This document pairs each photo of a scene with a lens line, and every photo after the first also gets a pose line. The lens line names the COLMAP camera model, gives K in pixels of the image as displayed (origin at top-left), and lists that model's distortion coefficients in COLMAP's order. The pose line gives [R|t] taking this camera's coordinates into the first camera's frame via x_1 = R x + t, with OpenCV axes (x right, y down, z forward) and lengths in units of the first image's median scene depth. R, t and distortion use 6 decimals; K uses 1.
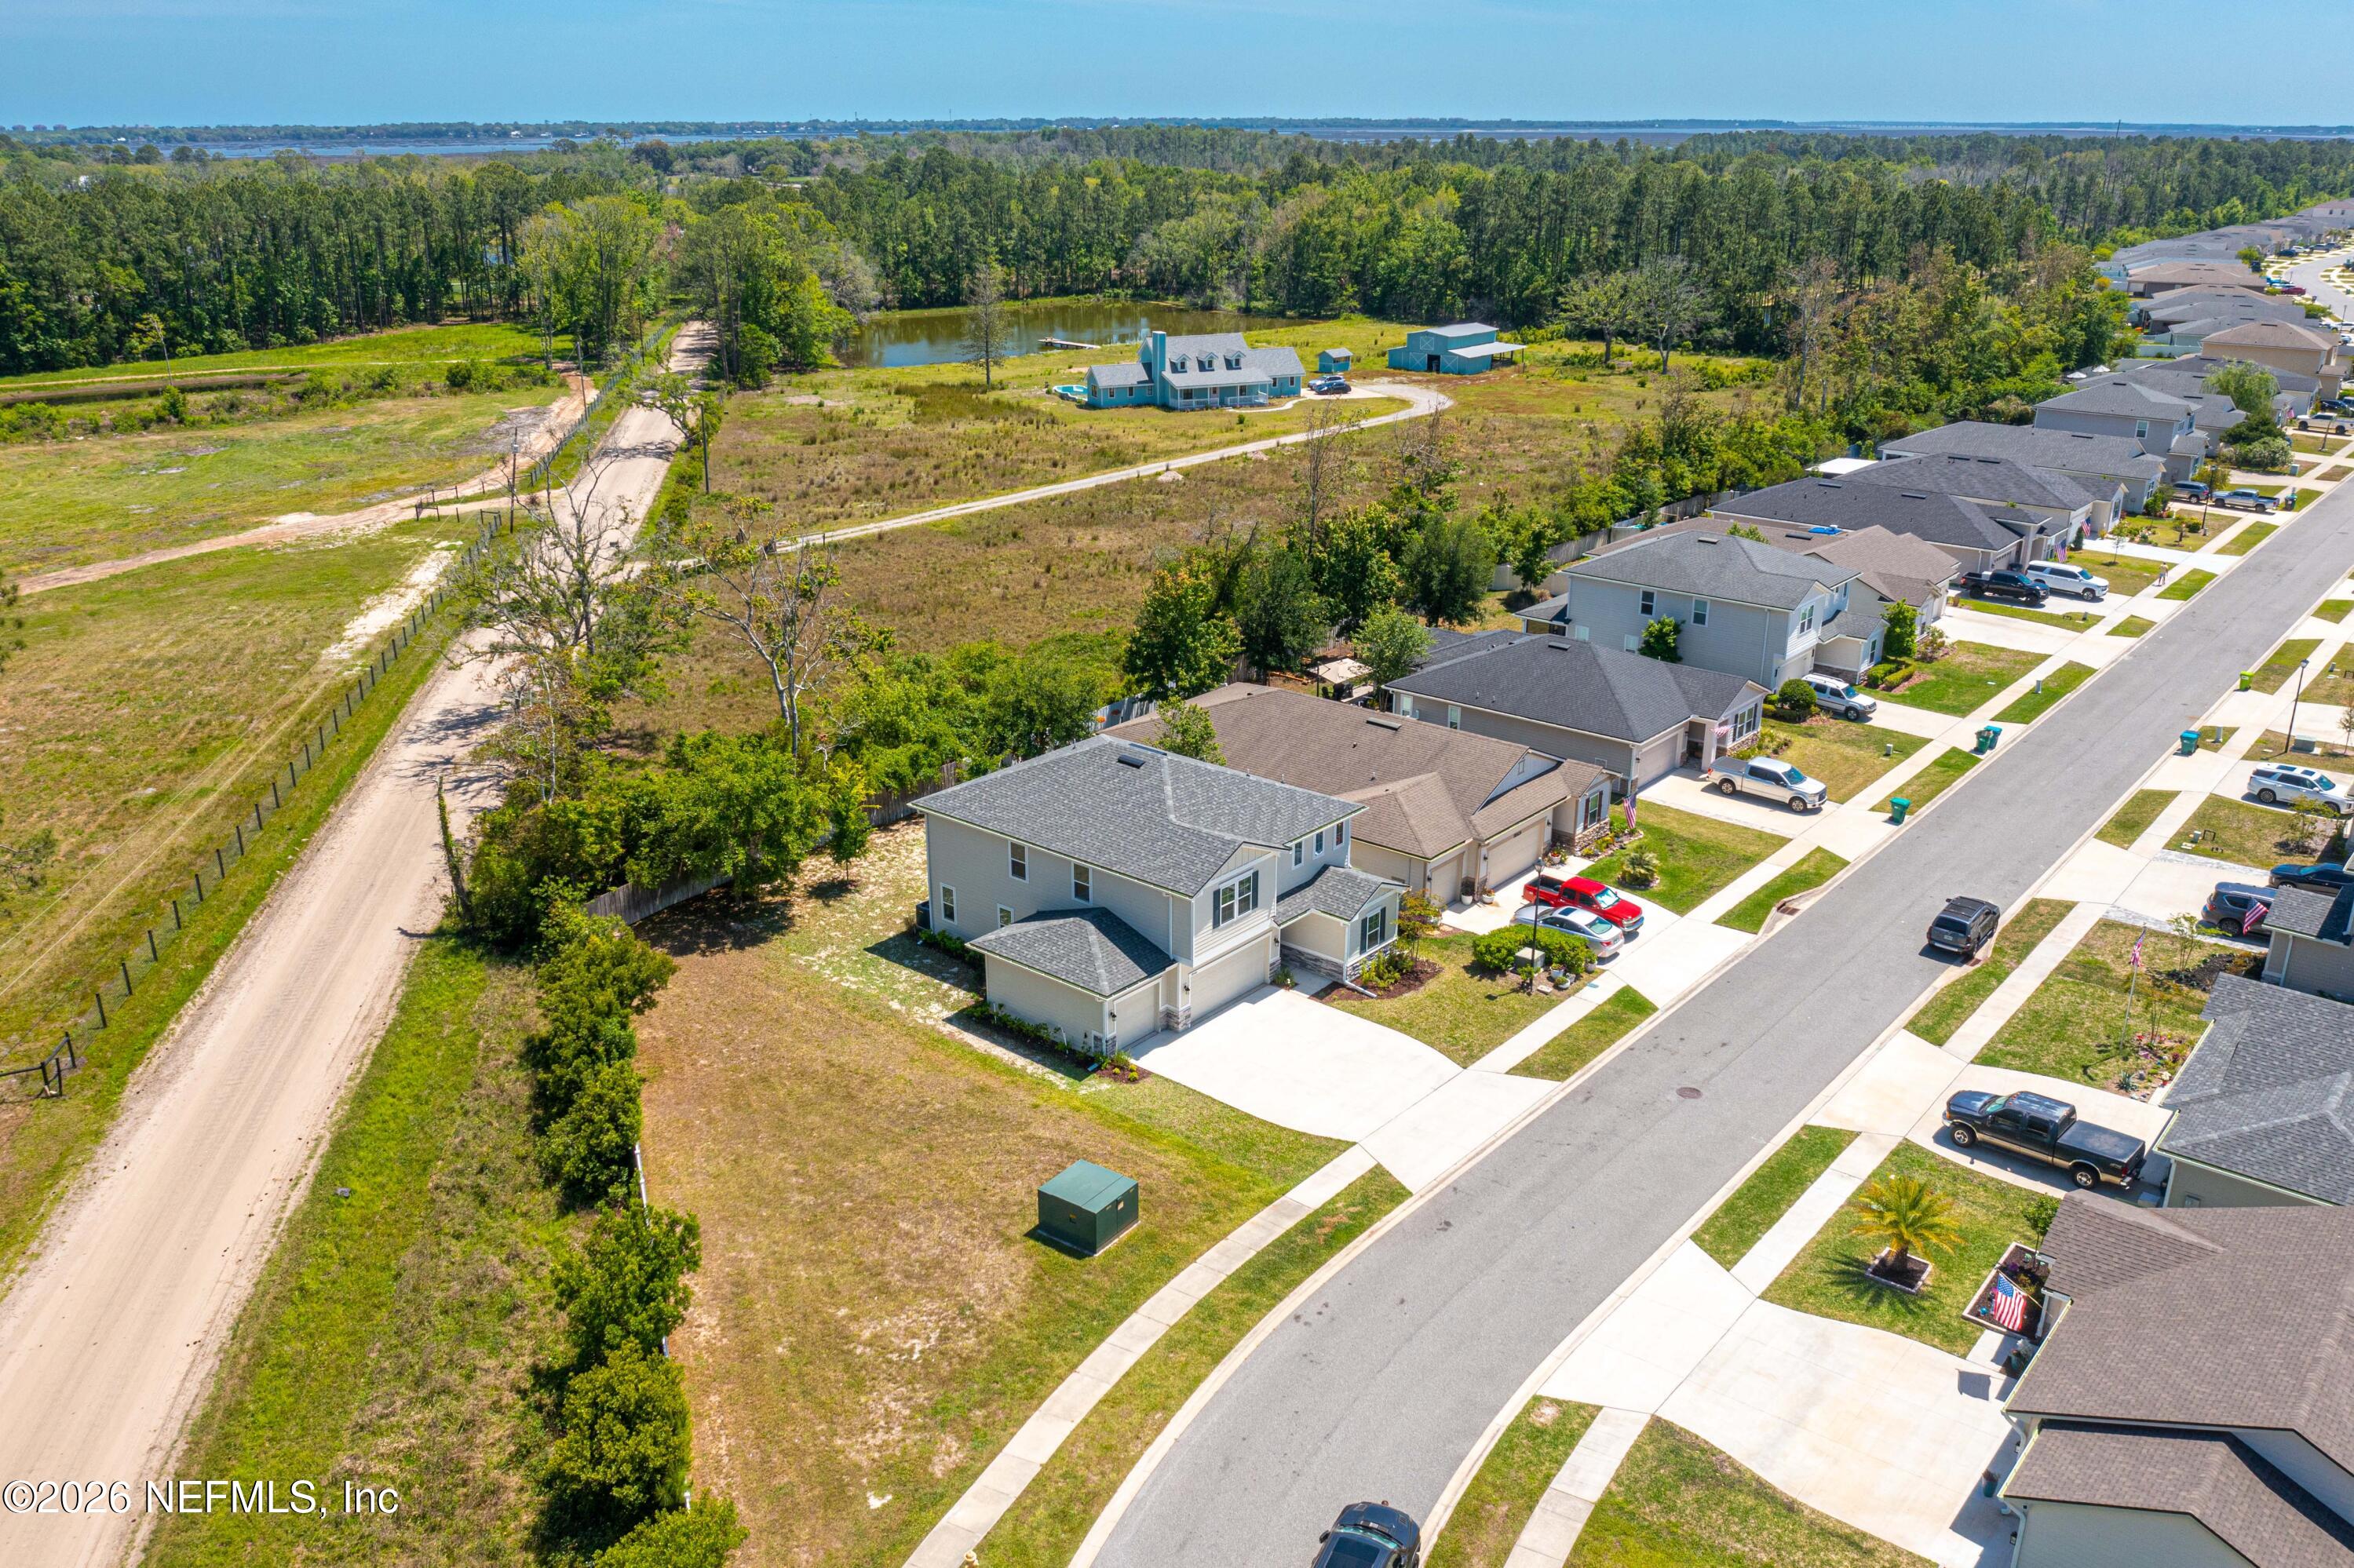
lens RADIAL K [[1833.3, 0, 1165.4], [0, 1833.3, 775.2], [0, 0, 1]] dist [-0.037138, 0.004997]
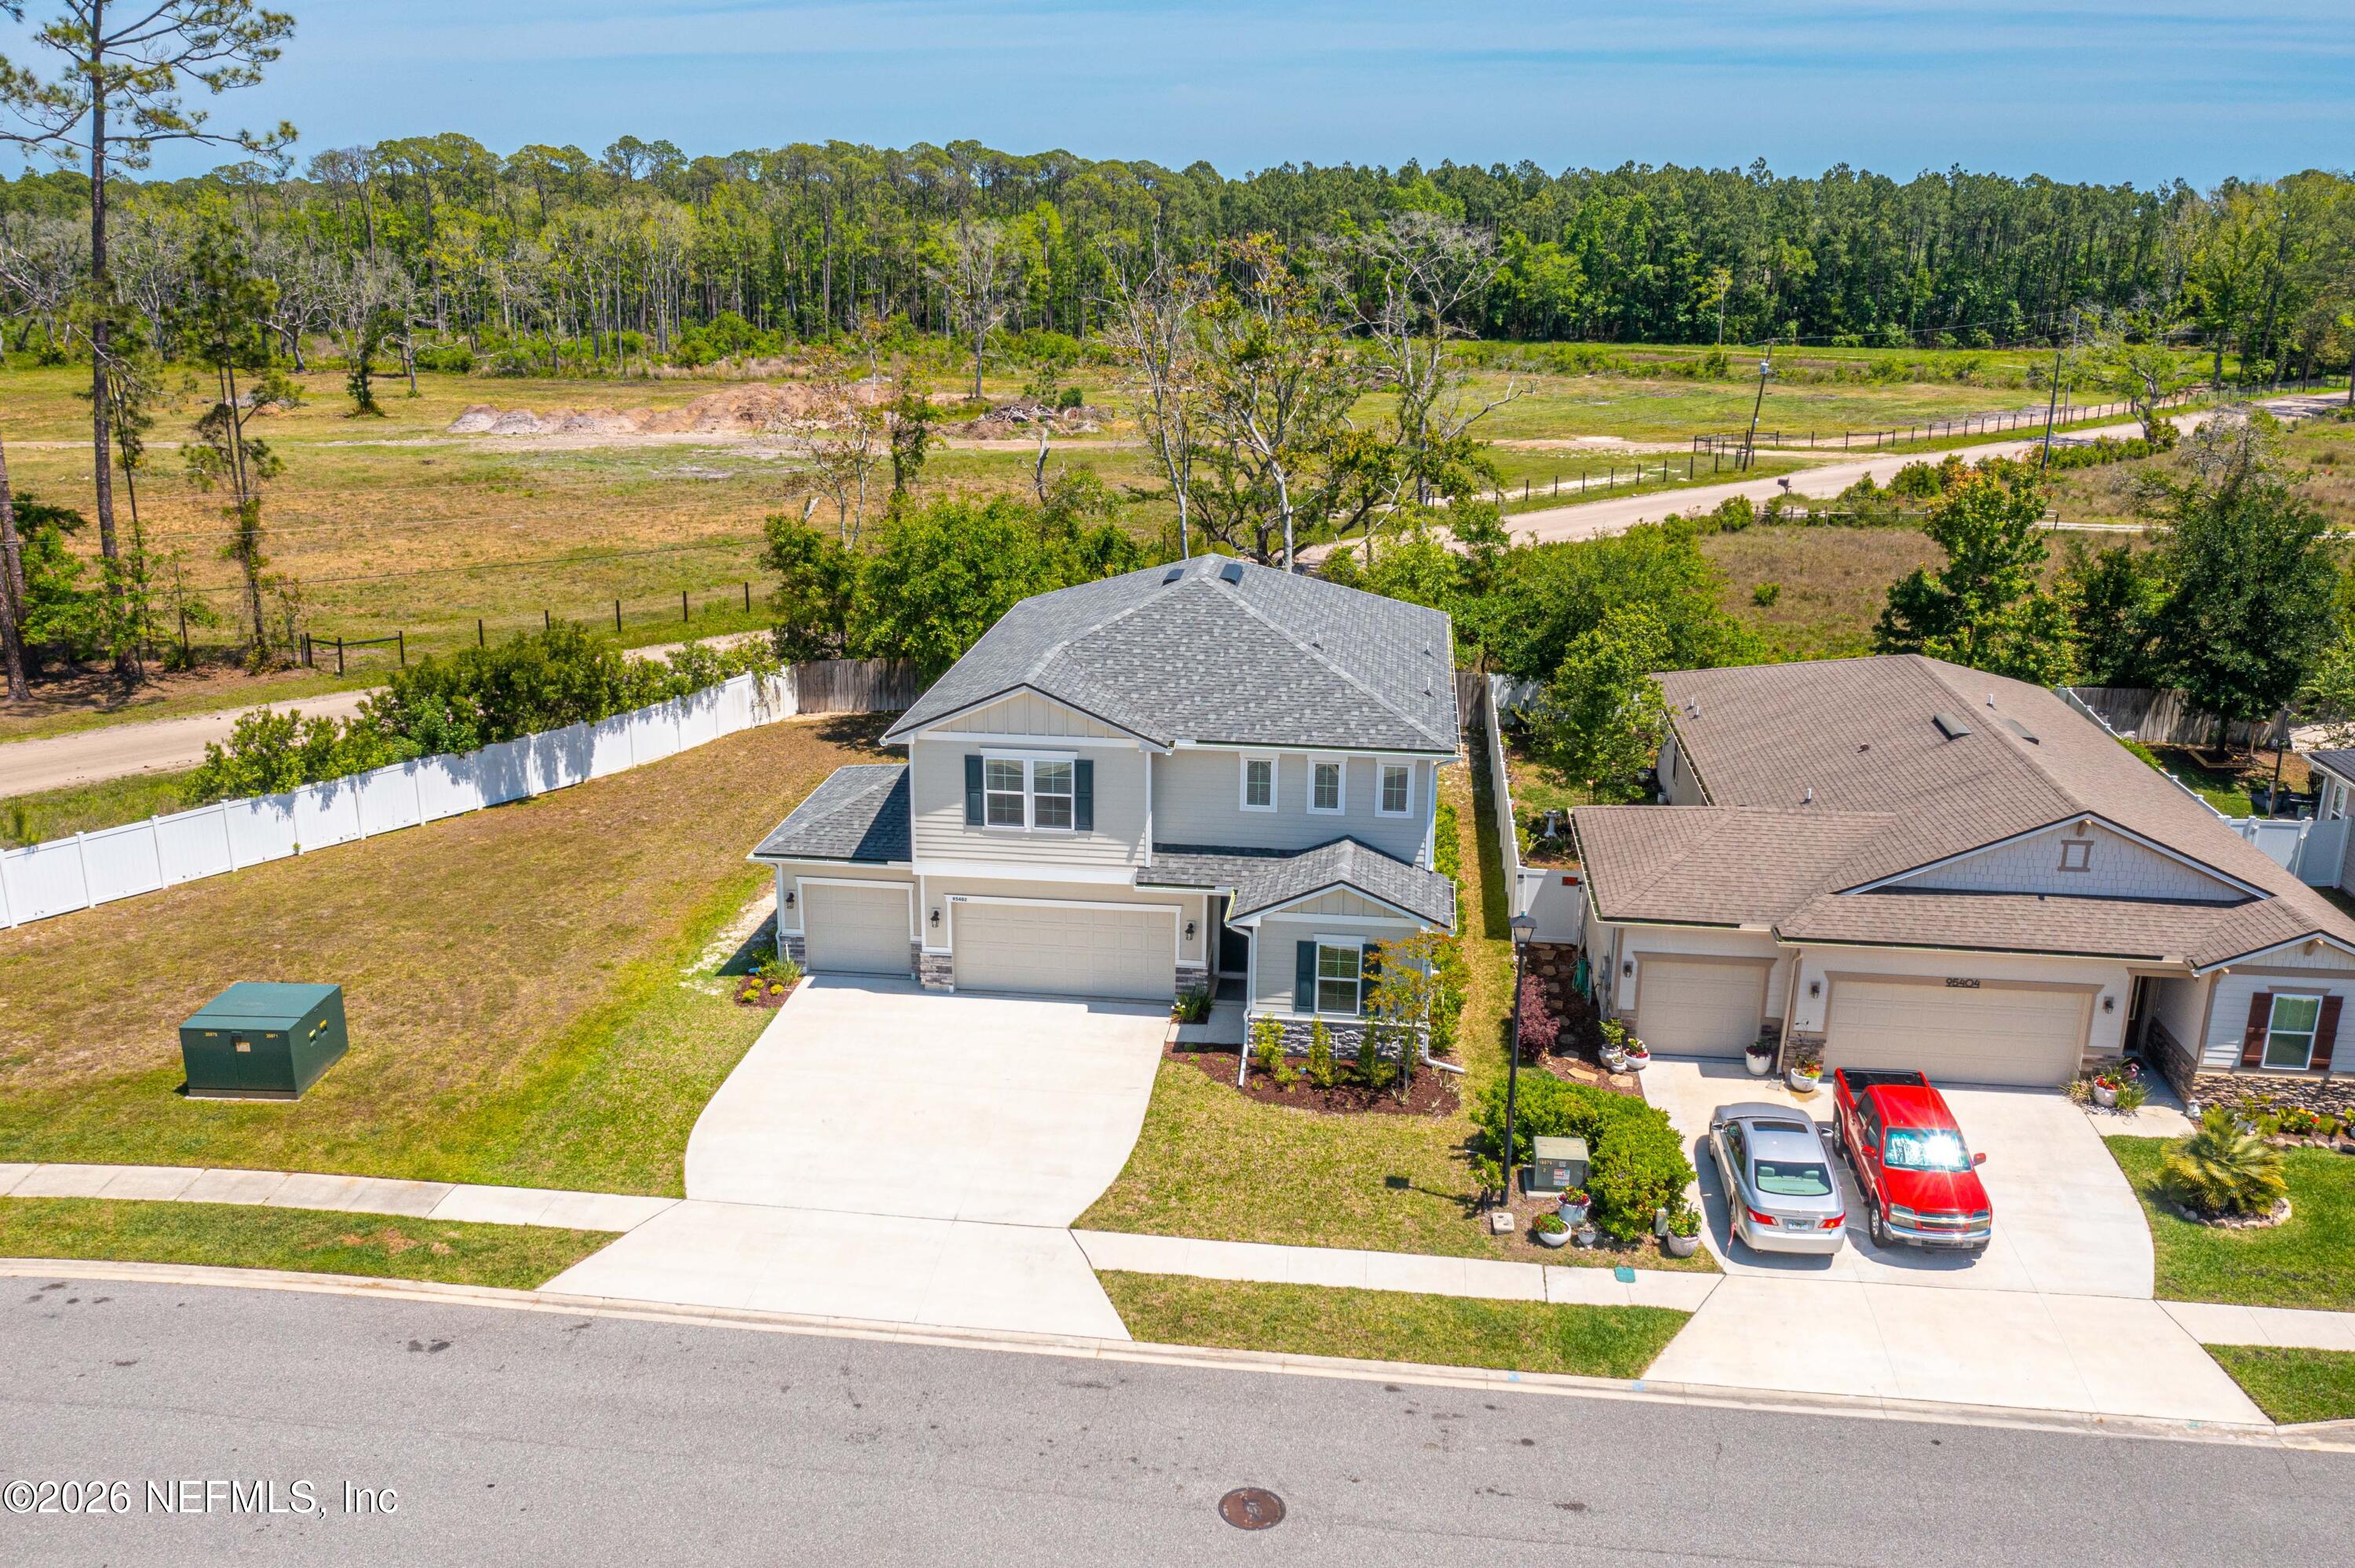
lens RADIAL K [[1940.7, 0, 1178.4], [0, 1940.7, 817.1], [0, 0, 1]] dist [-0.037090, 0.001830]
pose [[0.552165, 0.252302, -0.794643, 0.500071], [-0.288937, 0.951955, 0.101479, 0.002294], [0.782068, 0.173569, 0.598535, 0.649067]]
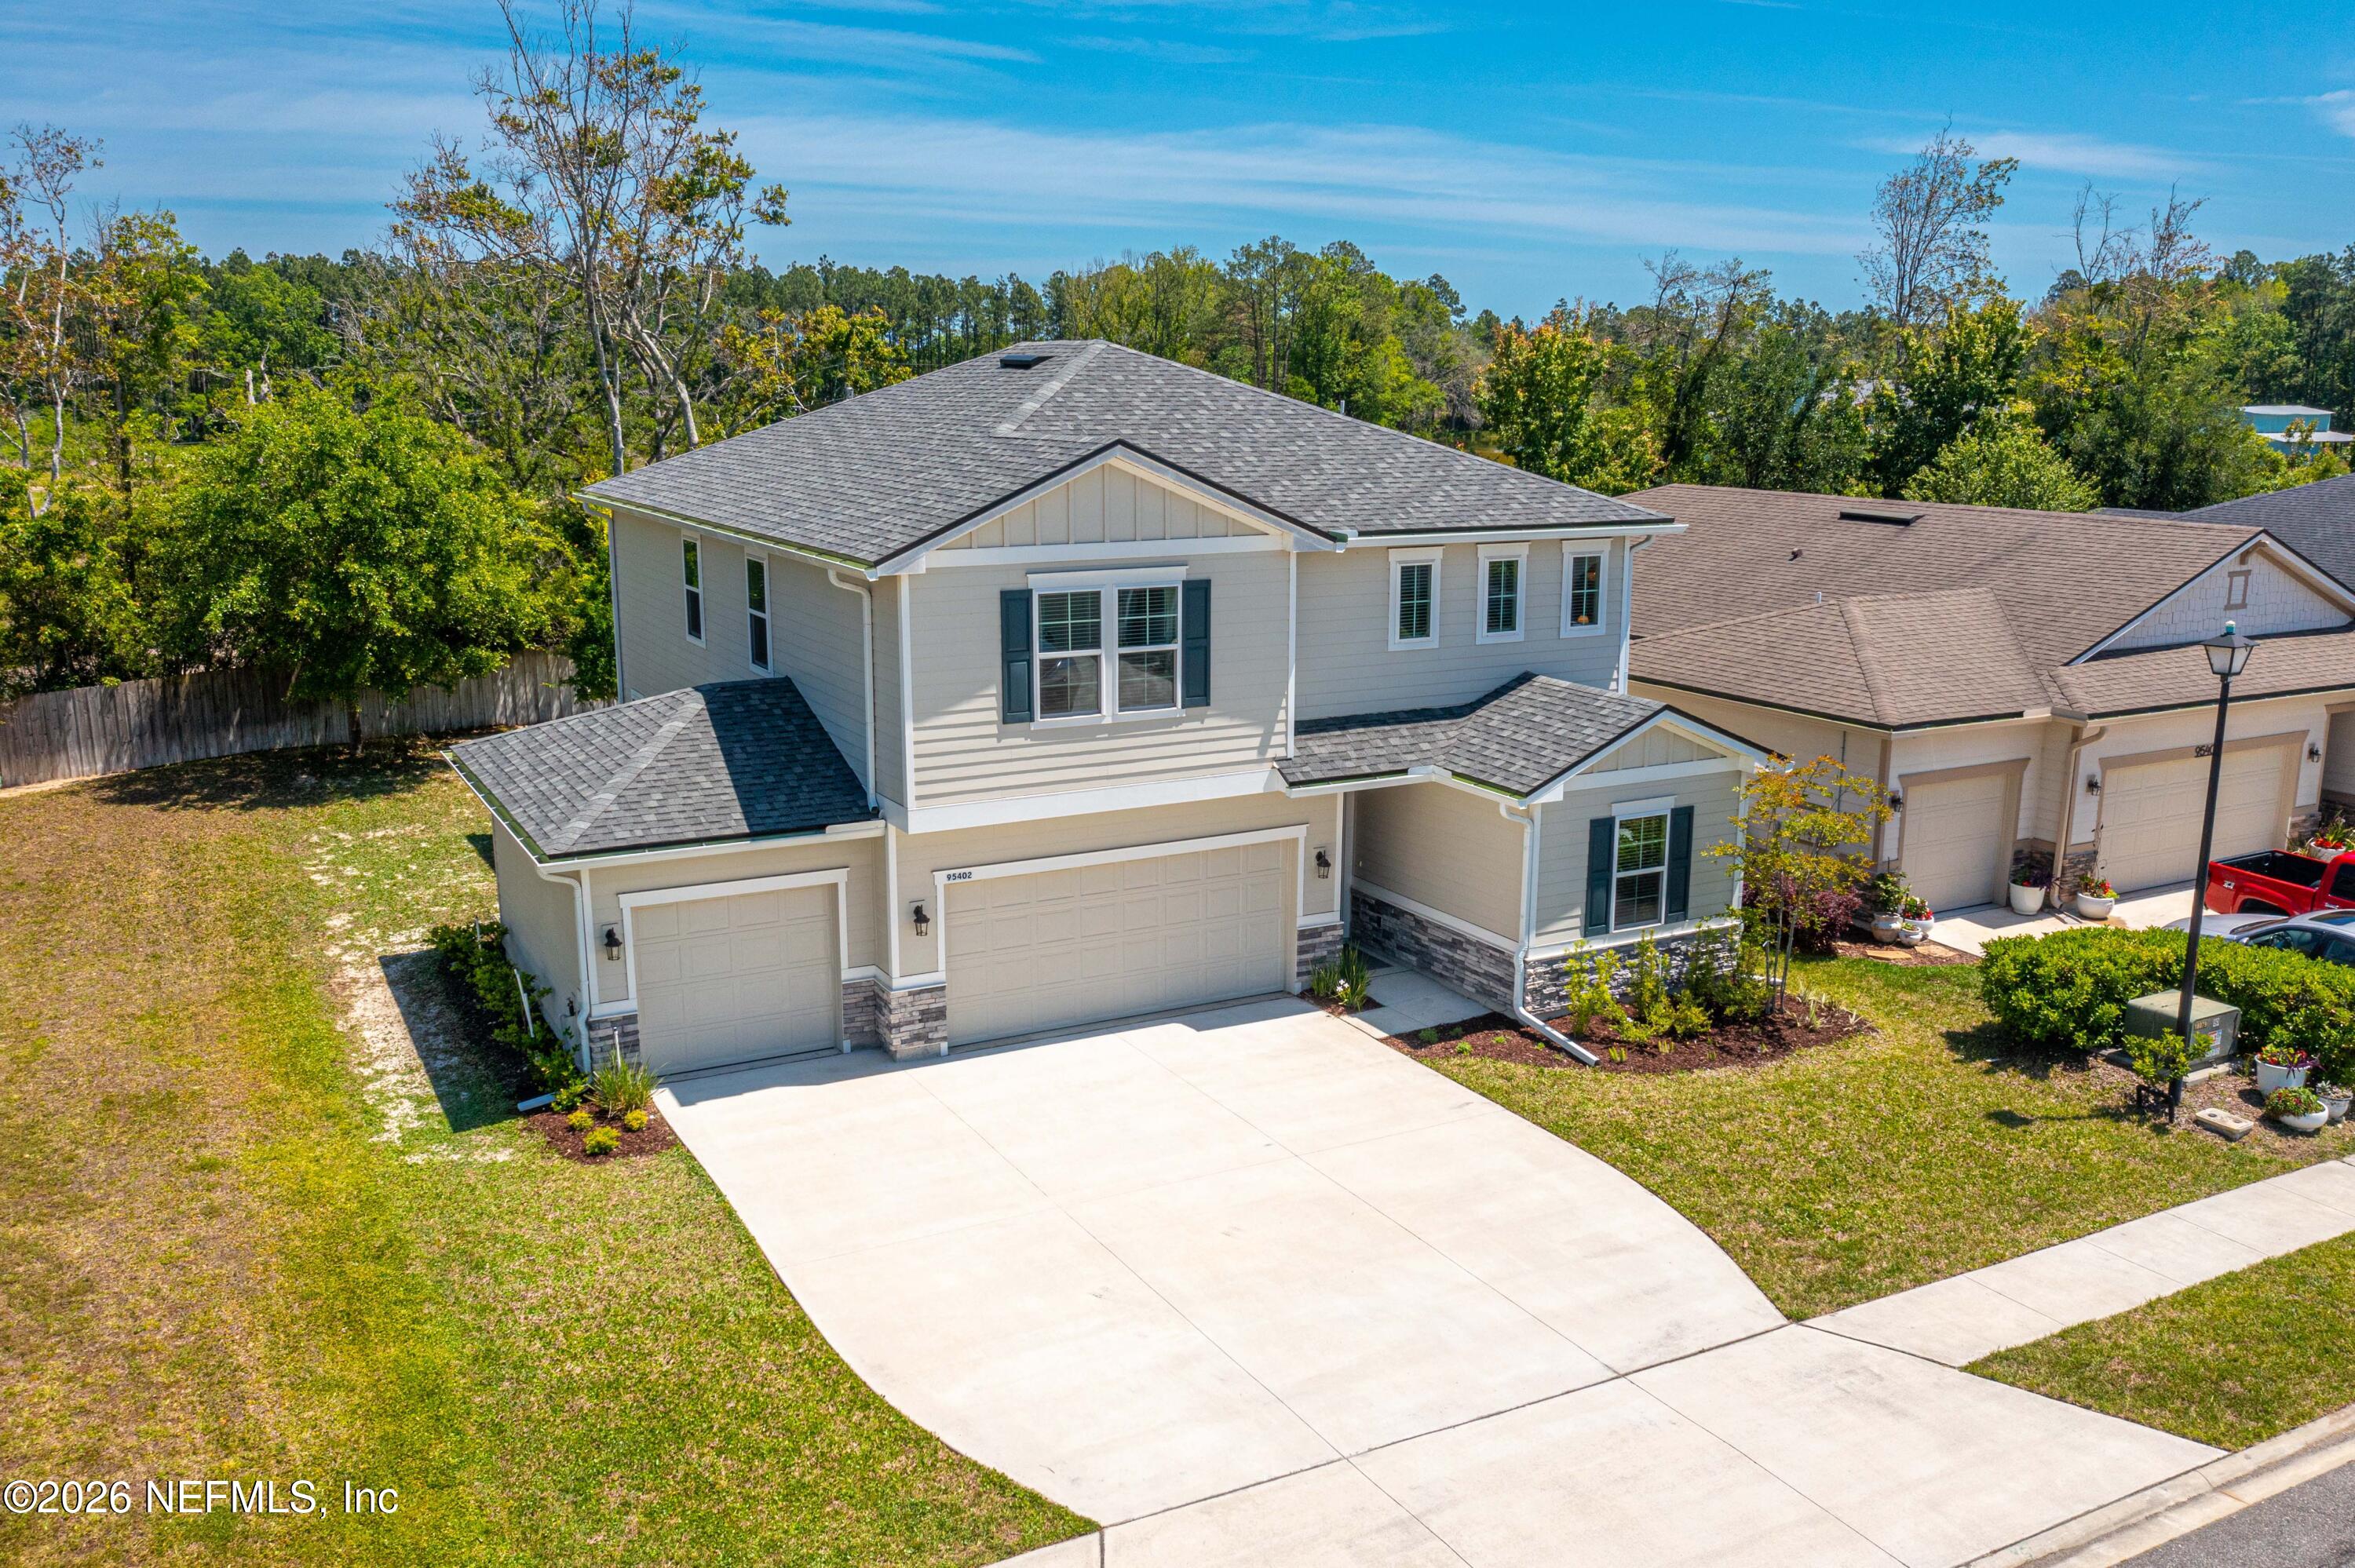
lens RADIAL K [[1940.7, 0, 1178.4], [0, 1940.7, 817.1], [0, 0, 1]] dist [-0.037090, 0.001830]
pose [[0.930298, 0.082725, -0.357355, 0.159178], [-0.124131, 0.987756, -0.094492, 0.118049], [0.345163, 0.132265, 0.929176, 0.665402]]
